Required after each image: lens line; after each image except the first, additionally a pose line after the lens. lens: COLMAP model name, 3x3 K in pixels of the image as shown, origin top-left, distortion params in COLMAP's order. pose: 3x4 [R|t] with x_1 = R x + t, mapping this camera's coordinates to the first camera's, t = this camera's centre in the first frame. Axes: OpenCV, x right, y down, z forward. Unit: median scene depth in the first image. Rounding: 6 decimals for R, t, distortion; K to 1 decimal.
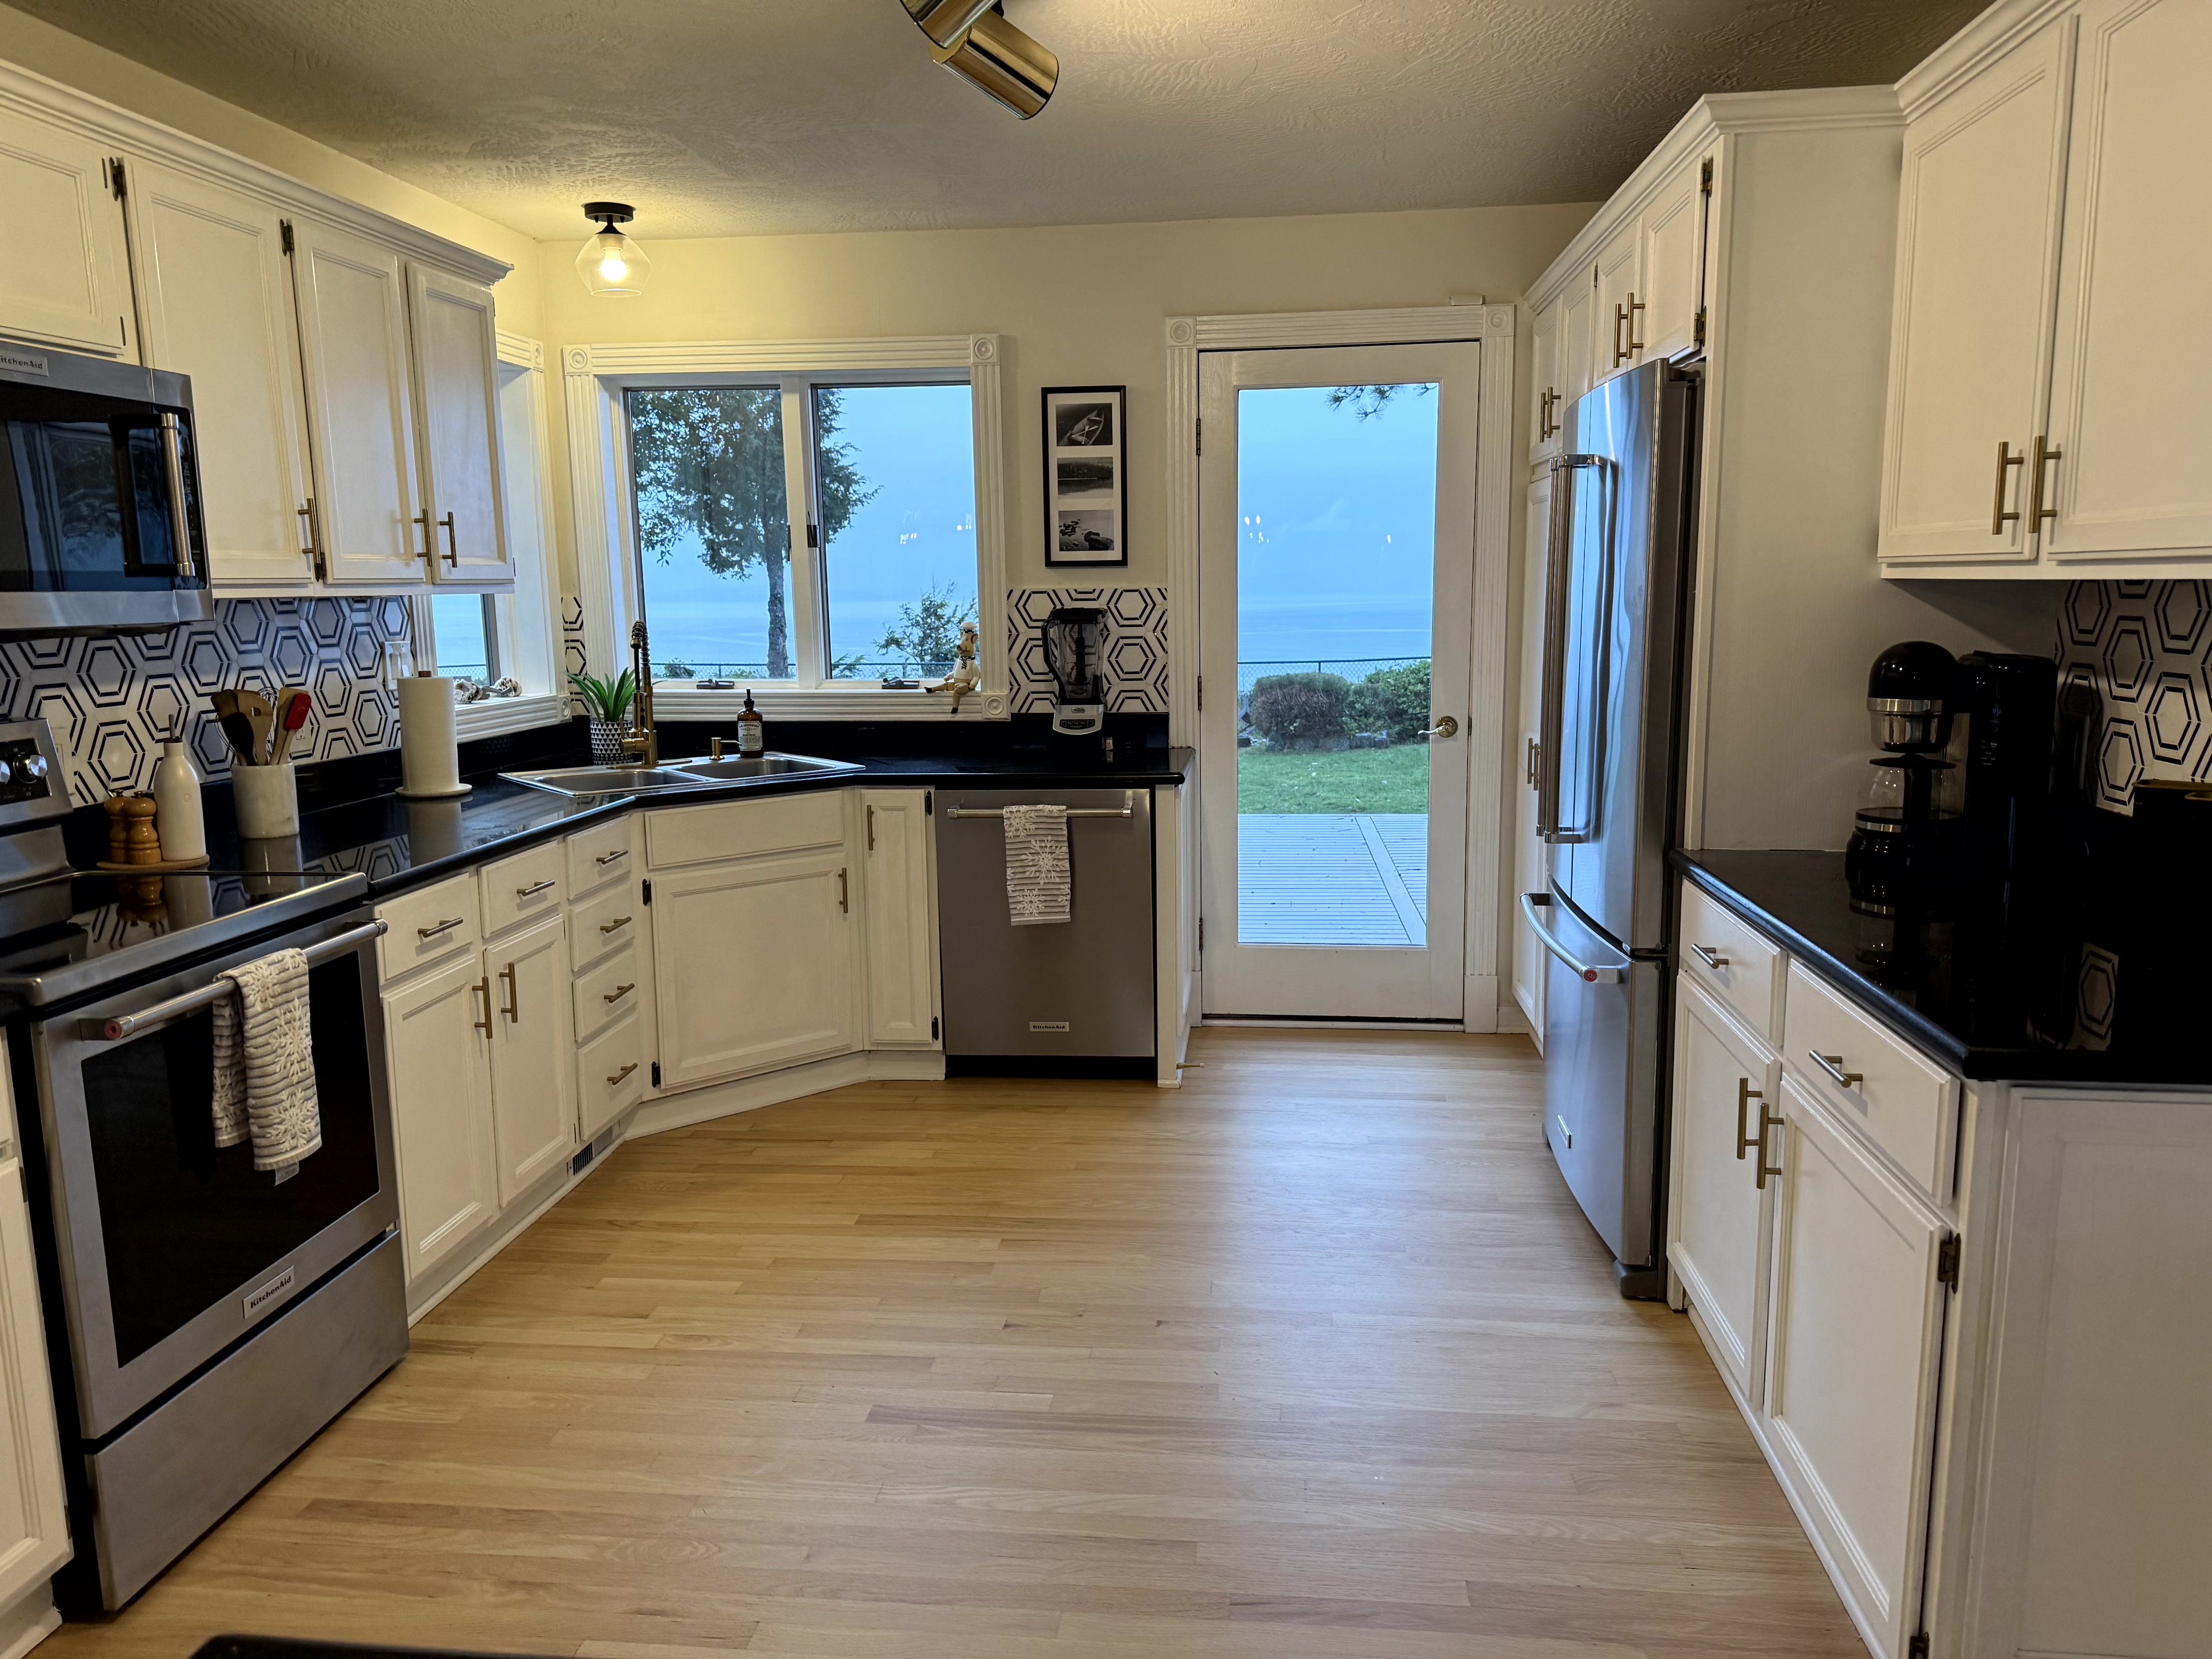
lens RADIAL K [[1546.1, 0, 1116.4], [0, 1546.1, 838.4], [0, 0, 1]] dist [0.079272, -0.095511]
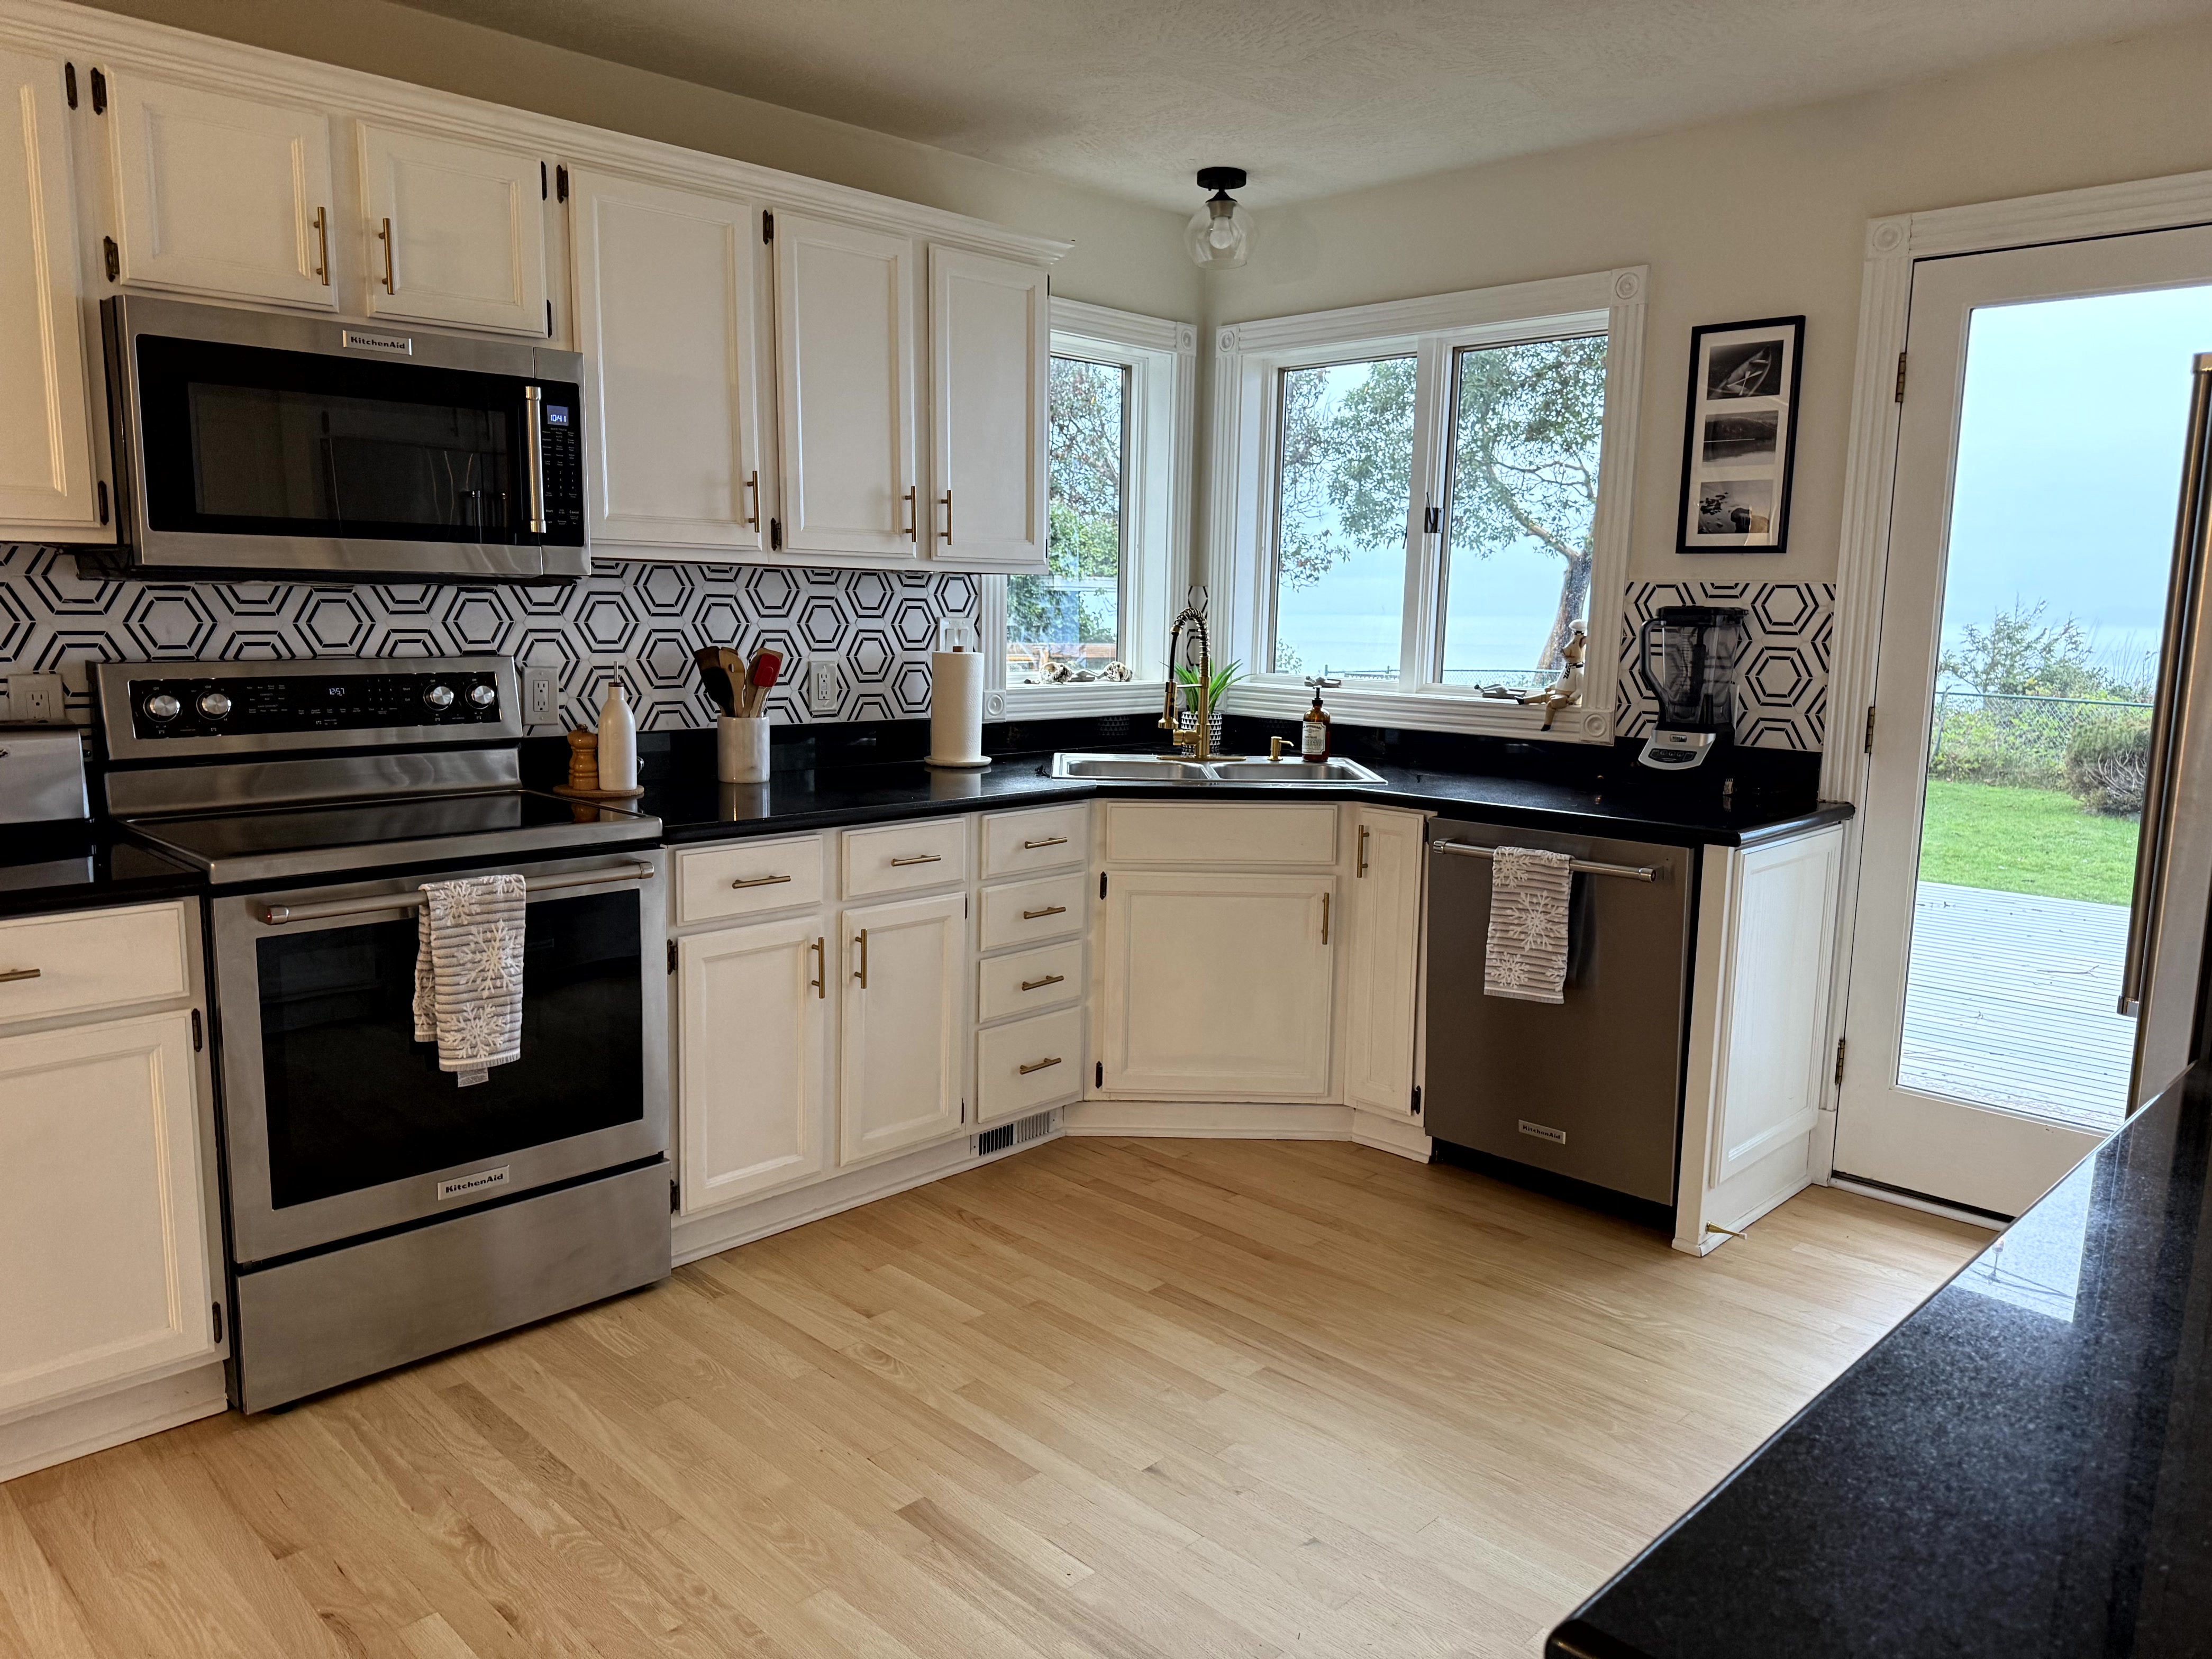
lens RADIAL K [[1546.1, 0, 1097.9], [0, 1546.1, 829.9], [0, 0, 1]] dist [0.079272, -0.095511]
pose [[0.776973, 0.121048, -0.617786, 0.267866], [-0.129458, 0.991088, 0.031376, -0.027767], [0.616079, 0.055599, 0.785720, 0.237479]]
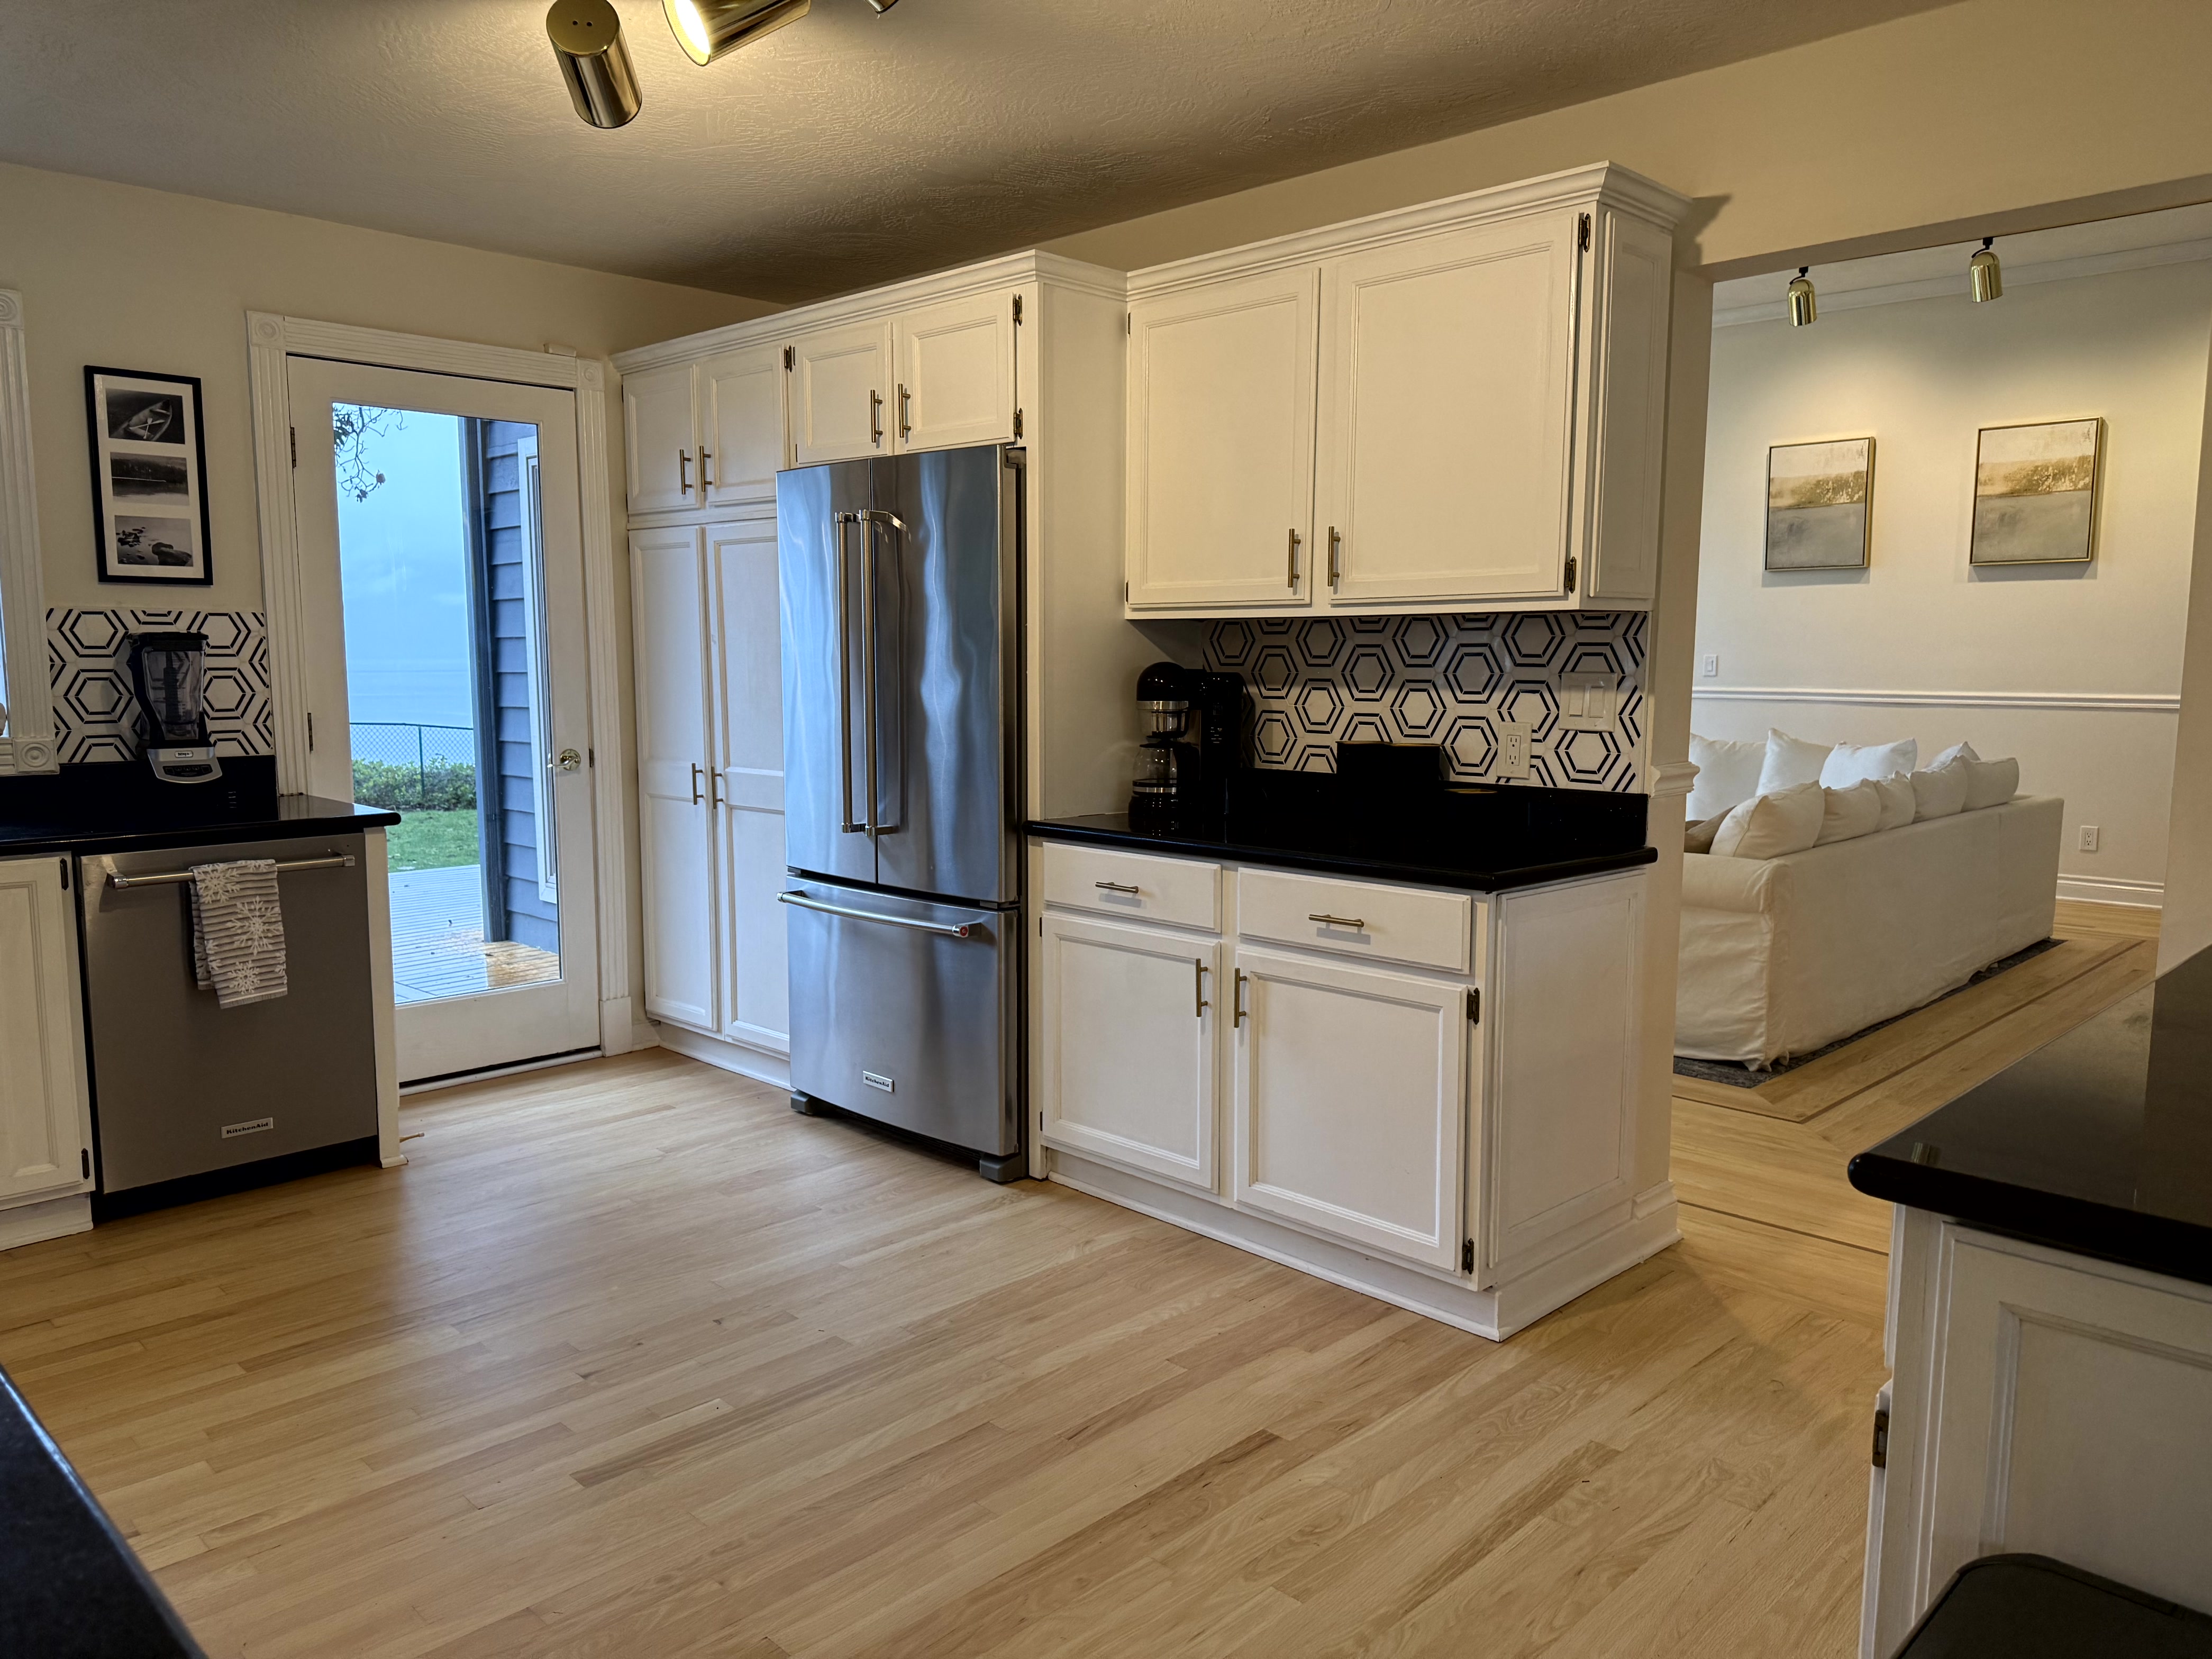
lens RADIAL K [[1546.1, 0, 1110.8], [0, 1546.1, 845.5], [0, 0, 1]] dist [0.079272, -0.095511]
pose [[0.626296, -0.080872, 0.775379, -0.419416], [0.112911, 0.993527, 0.012423, 0.013099], [-0.771365, 0.079769, 0.631373, 0.095260]]
